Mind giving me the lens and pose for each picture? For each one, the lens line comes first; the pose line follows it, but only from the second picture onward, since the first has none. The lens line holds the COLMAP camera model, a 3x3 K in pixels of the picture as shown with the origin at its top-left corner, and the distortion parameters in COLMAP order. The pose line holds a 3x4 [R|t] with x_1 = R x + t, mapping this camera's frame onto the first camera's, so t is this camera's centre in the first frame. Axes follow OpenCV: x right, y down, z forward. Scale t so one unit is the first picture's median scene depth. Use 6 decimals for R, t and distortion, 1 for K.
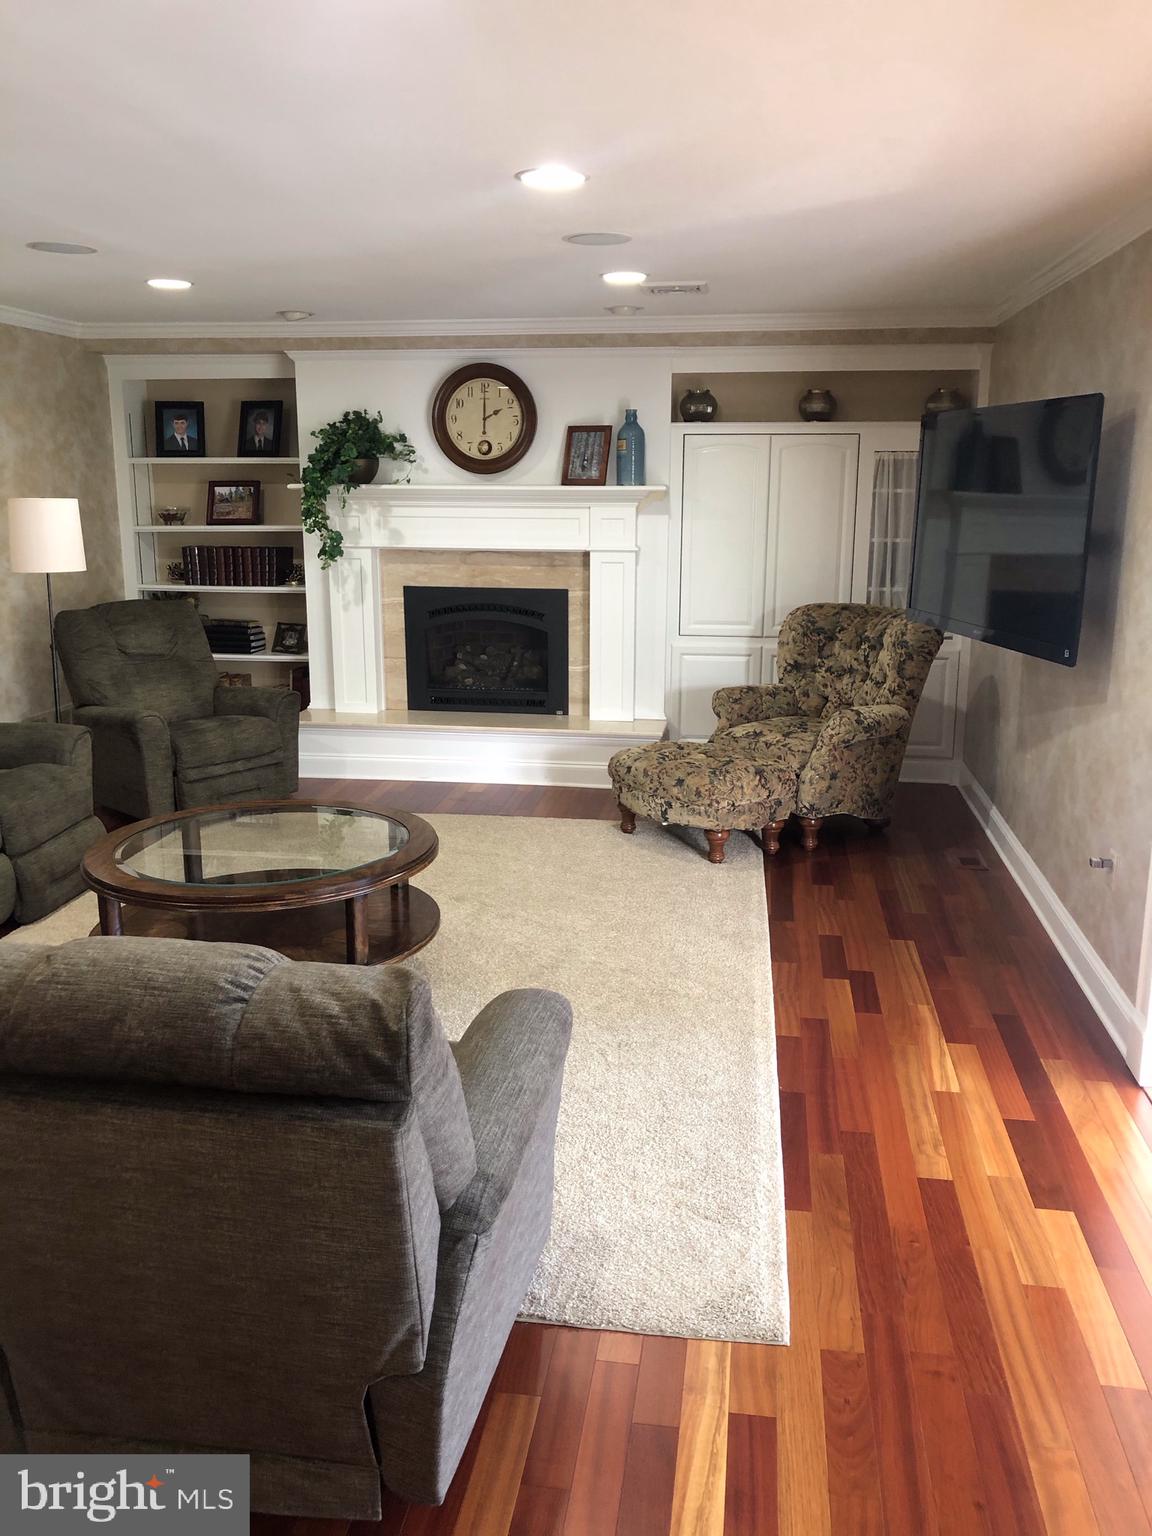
lens RADIAL K [[1266.1, 0, 577.1], [0, 1266.1, 766.6], [0, 0, 1]] dist [0.019025, -0.023540]
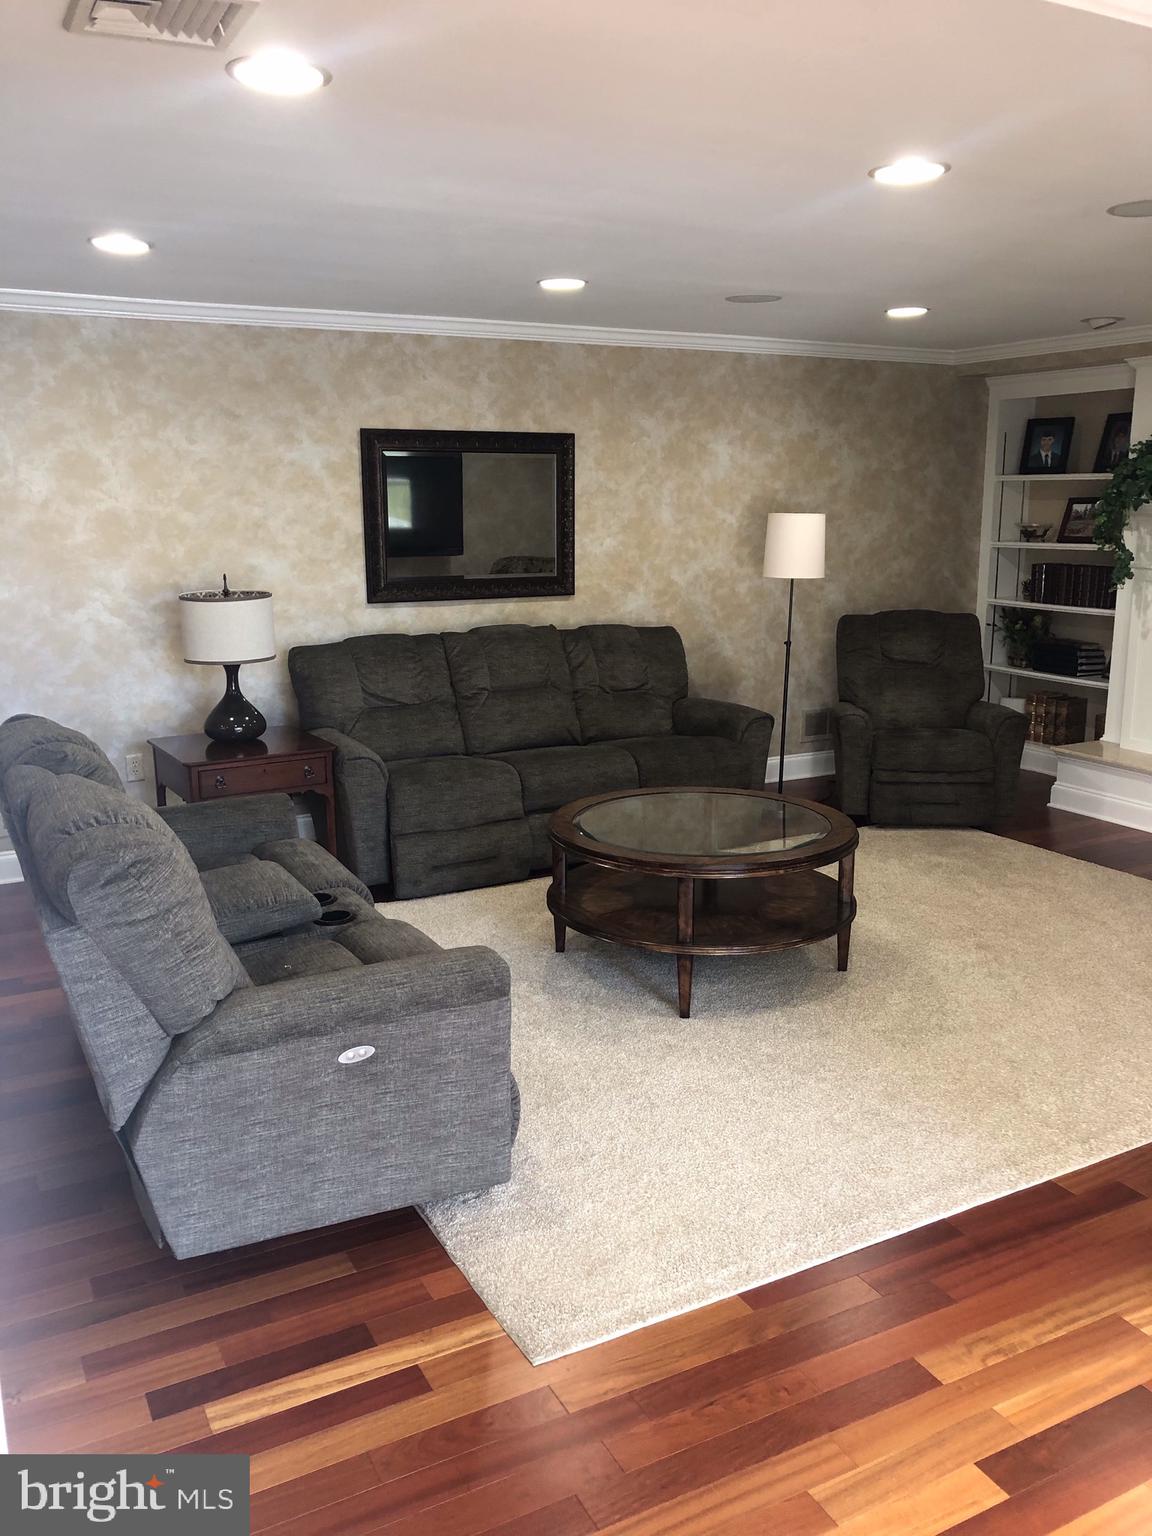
lens RADIAL K [[1266.1, 0, 573.9], [0, 1266.1, 766.7], [0, 0, 1]] dist [0.019025, -0.023540]
pose [[0.586278, 0.166279, -0.792862, 0.328752], [-0.178926, 0.981117, 0.073454, -0.028594], [0.790104, 0.098799, 0.604959, 0.143232]]
